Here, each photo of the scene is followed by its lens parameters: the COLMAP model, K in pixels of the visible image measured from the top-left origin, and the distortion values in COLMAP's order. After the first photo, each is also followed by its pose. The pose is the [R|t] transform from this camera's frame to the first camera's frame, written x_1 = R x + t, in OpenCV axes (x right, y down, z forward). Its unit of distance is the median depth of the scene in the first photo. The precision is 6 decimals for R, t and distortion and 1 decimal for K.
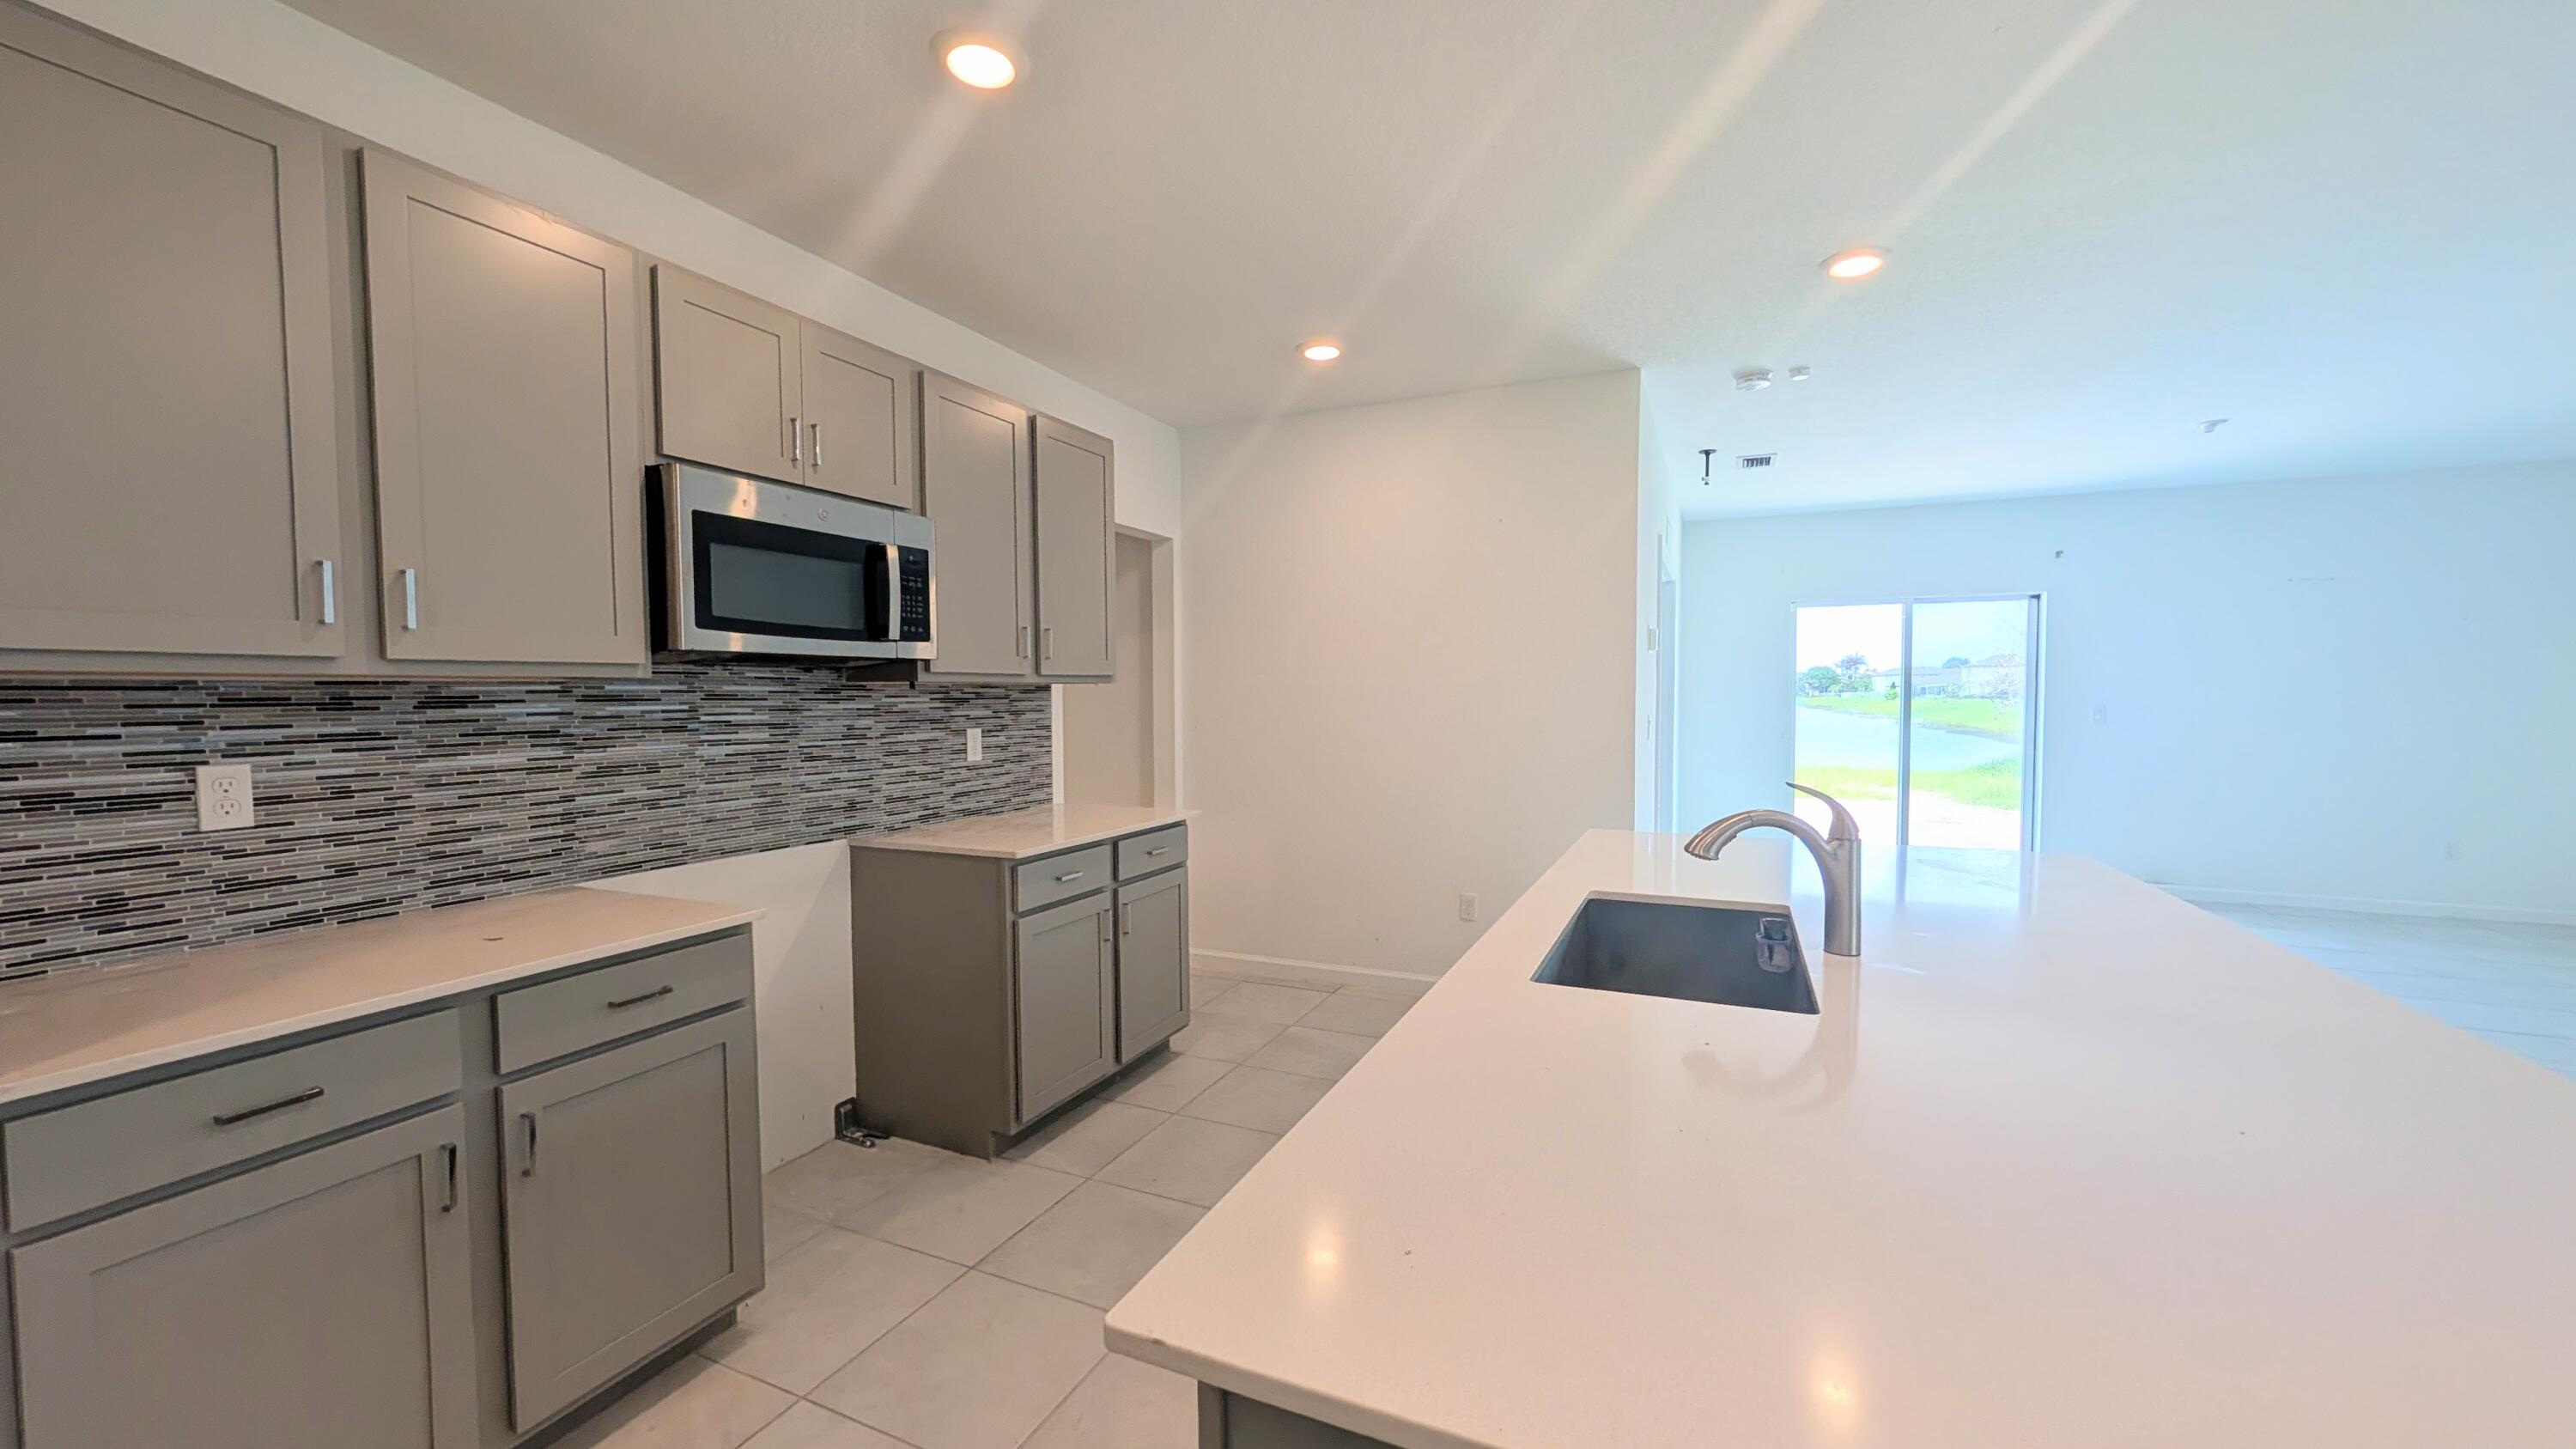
lens RADIAL K [[973.0, 0, 1283.6], [0, 973.0, 736.5], [0, 0, 1]] dist [0.000652, 0.000178]
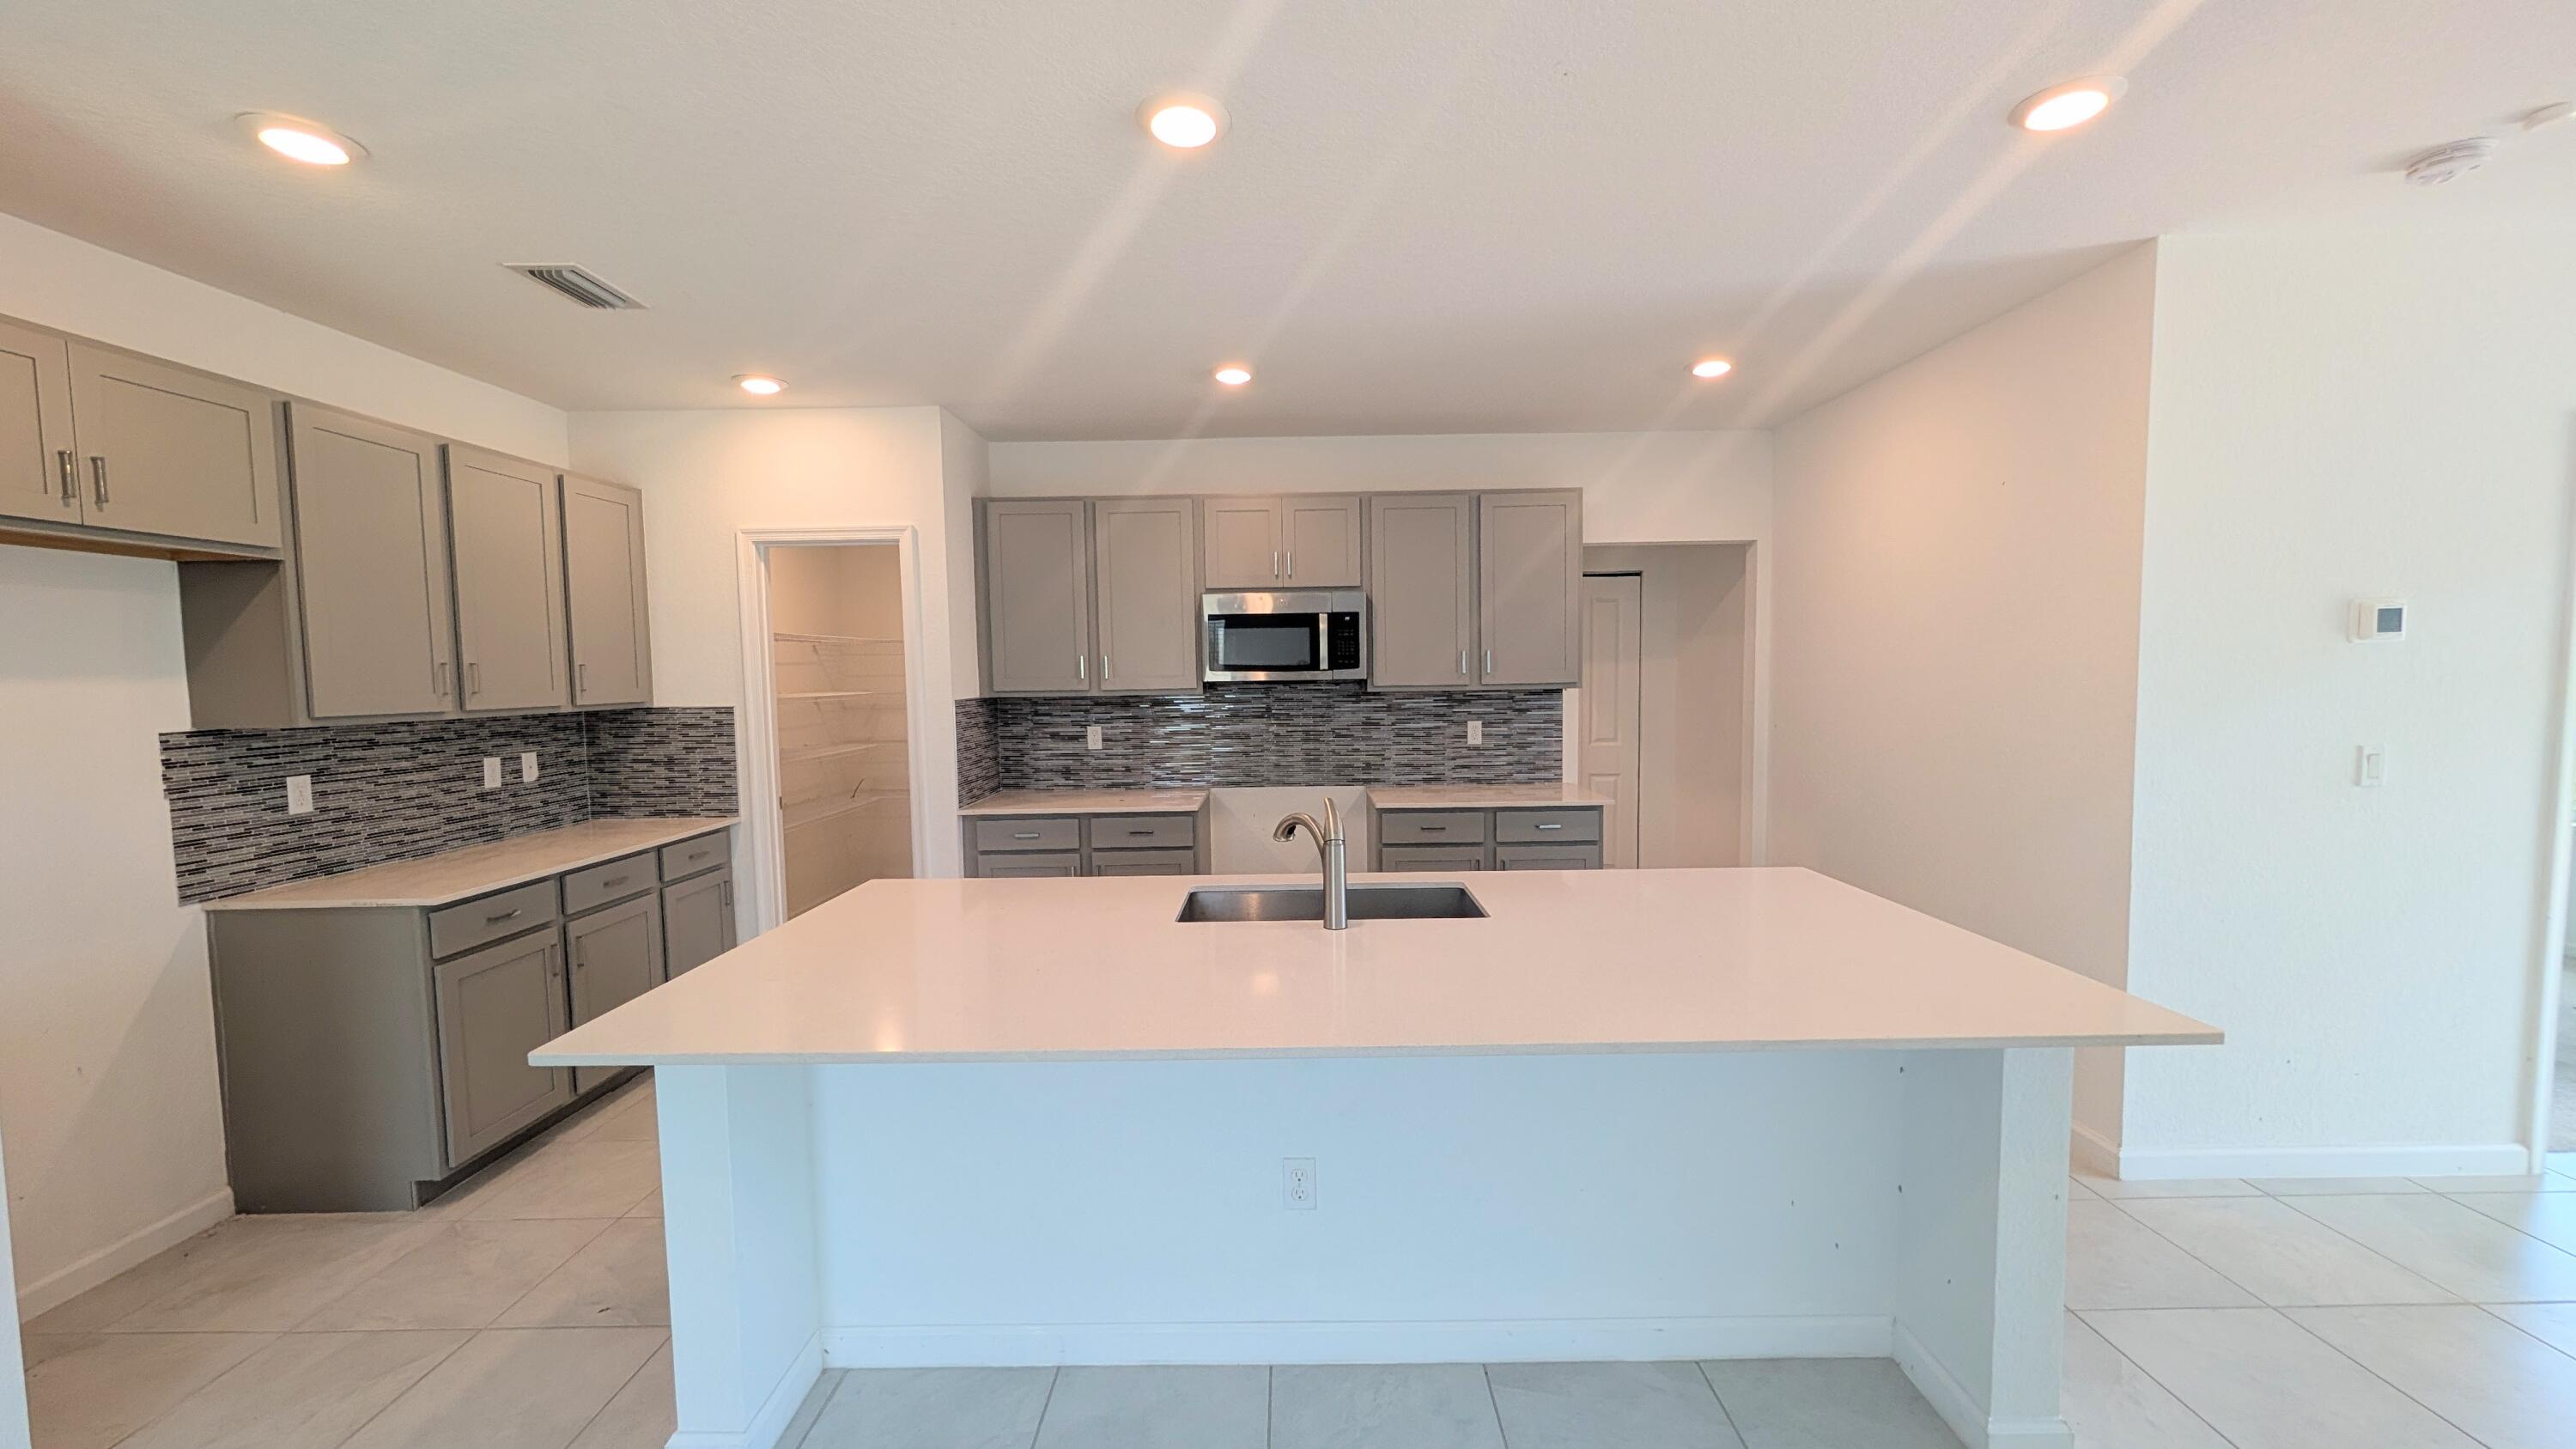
lens RADIAL K [[973.0, 0, 1291.4], [0, 973.0, 731.8], [0, 0, 1]] dist [0.000652, 0.000178]
pose [[0.410926, 0.056430, -0.909921, 1.039599], [-0.027649, 0.998395, 0.049430, -0.067073], [0.911249, 0.004846, 0.411826, 0.226718]]
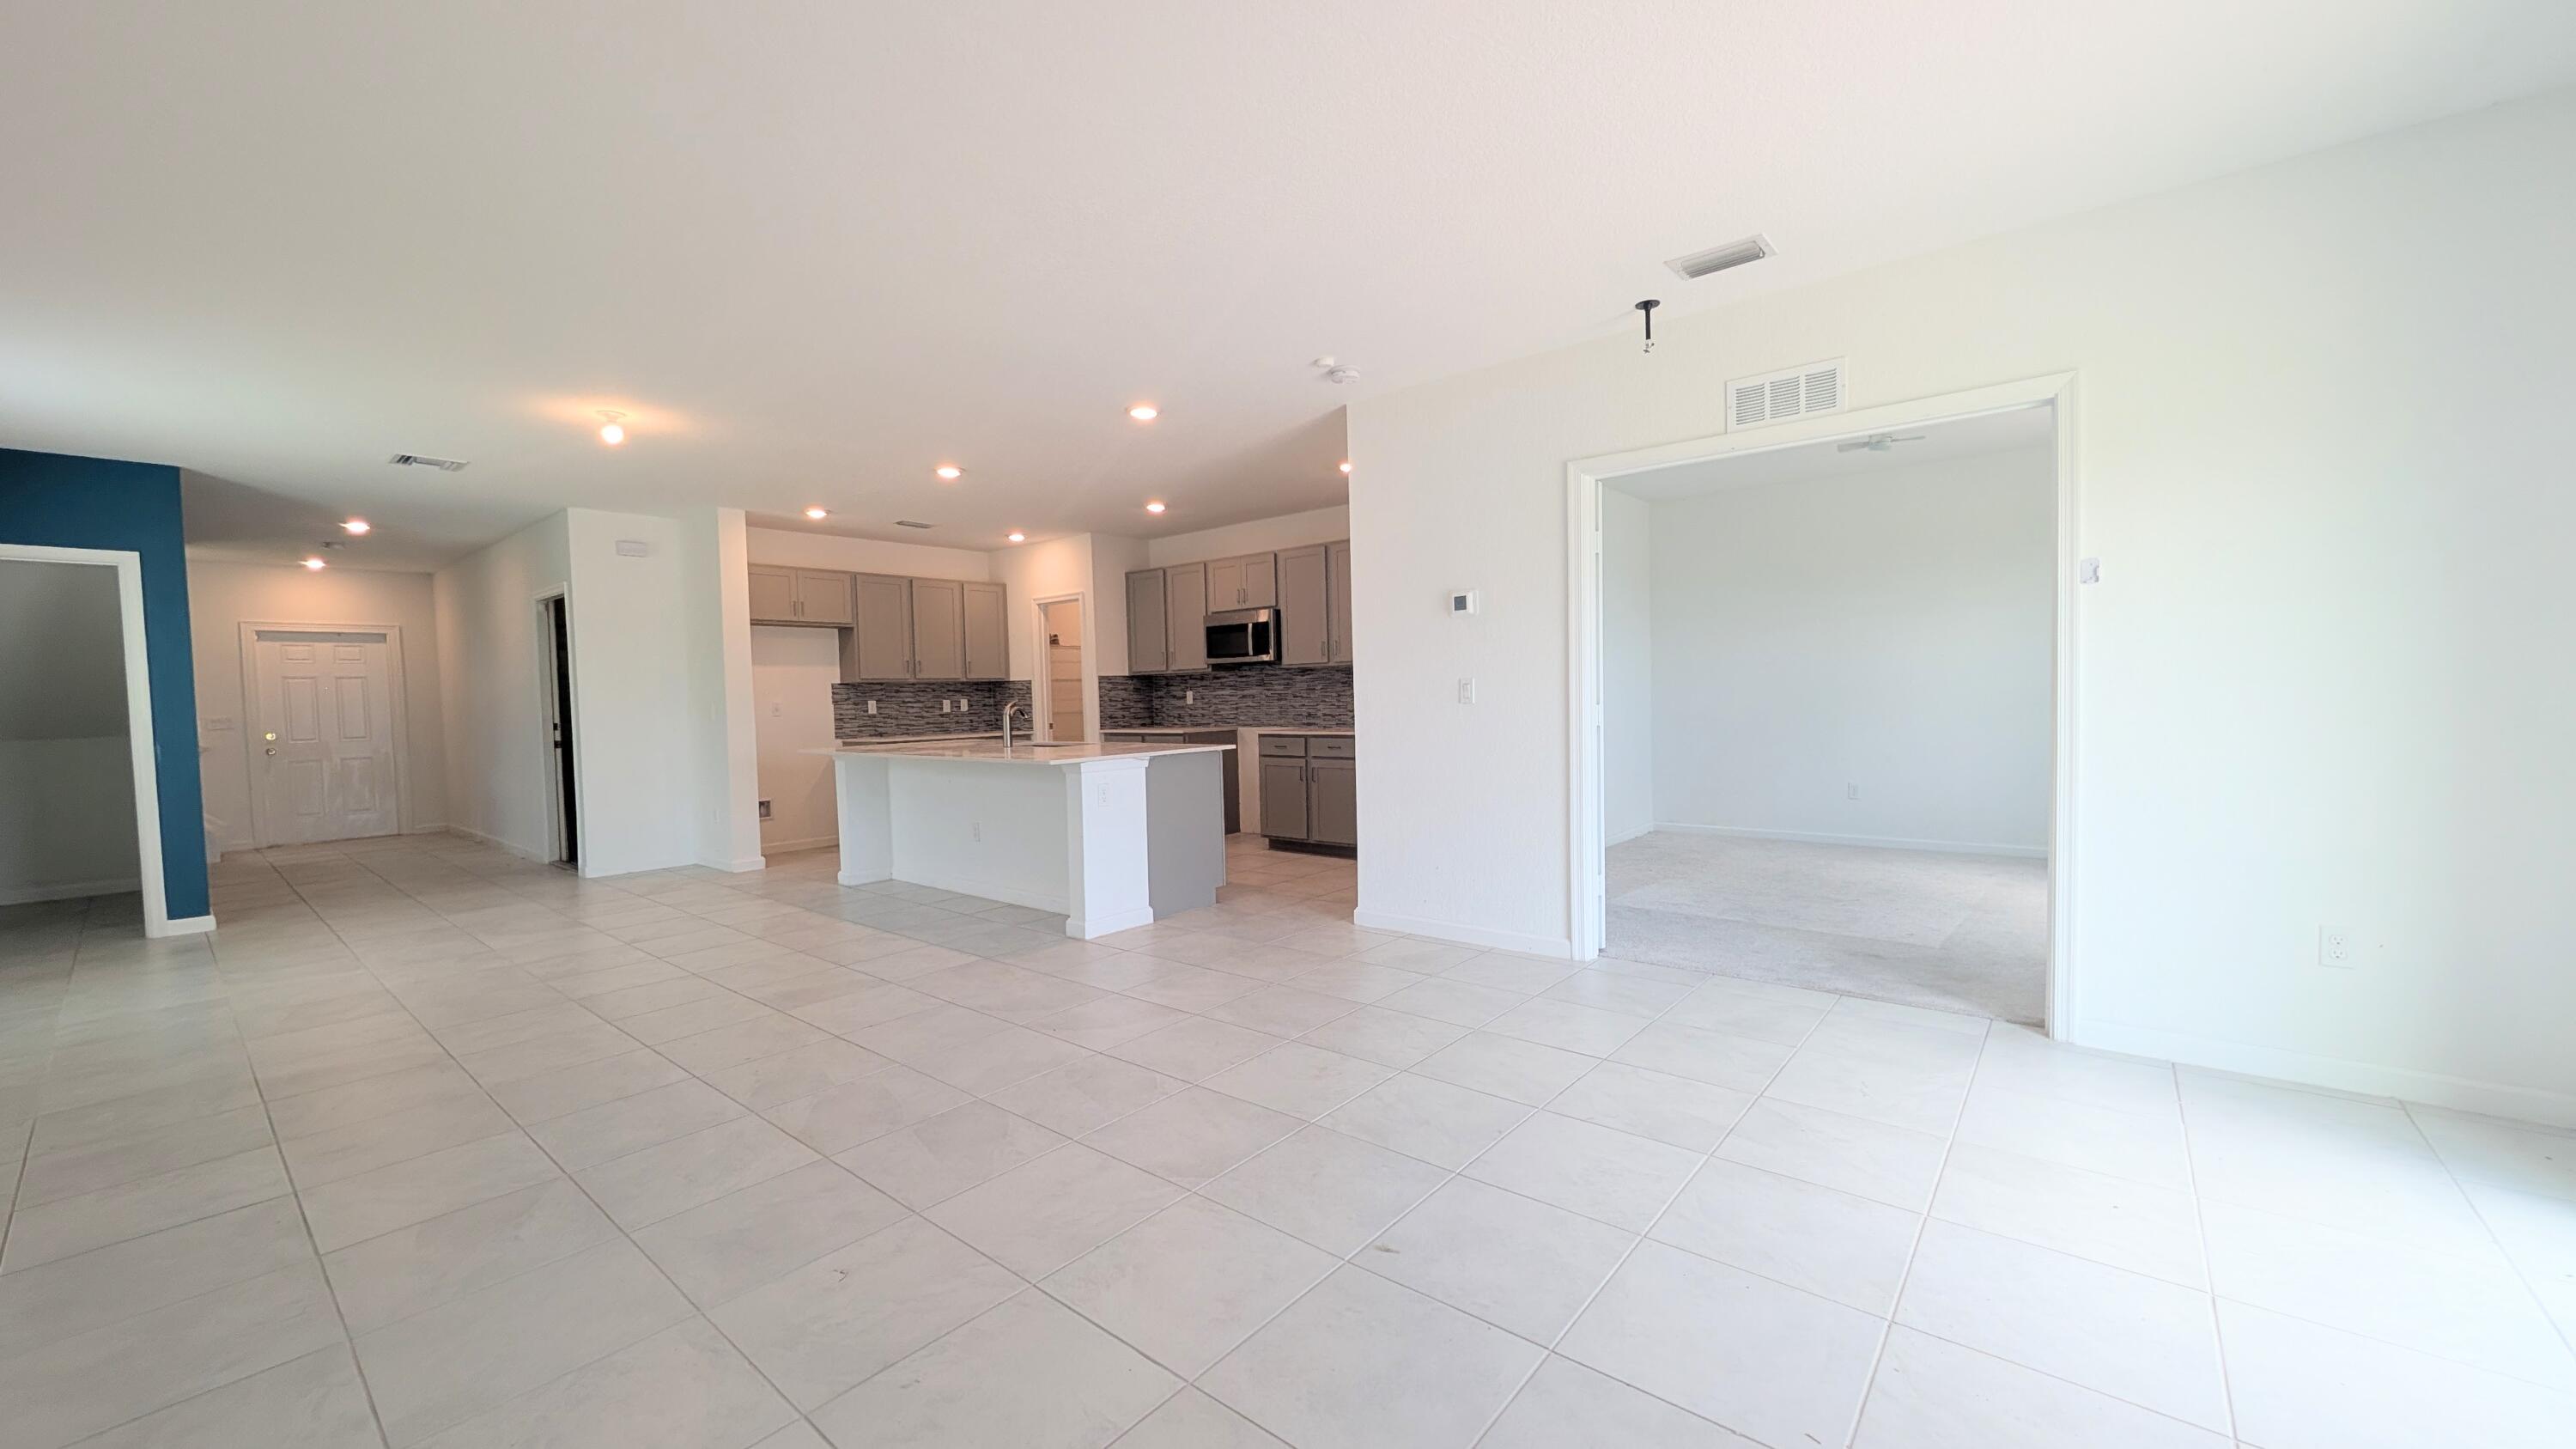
lens RADIAL K [[973.0, 0, 1286.8], [0, 973.0, 725.6], [0, 0, 1]] dist [0.000652, 0.000178]
pose [[-0.266809, 0.043481, -0.962768, 2.216725], [-0.017266, 0.998606, 0.049885, -0.032342], [0.963595, 0.029933, -0.265686, 1.736509]]
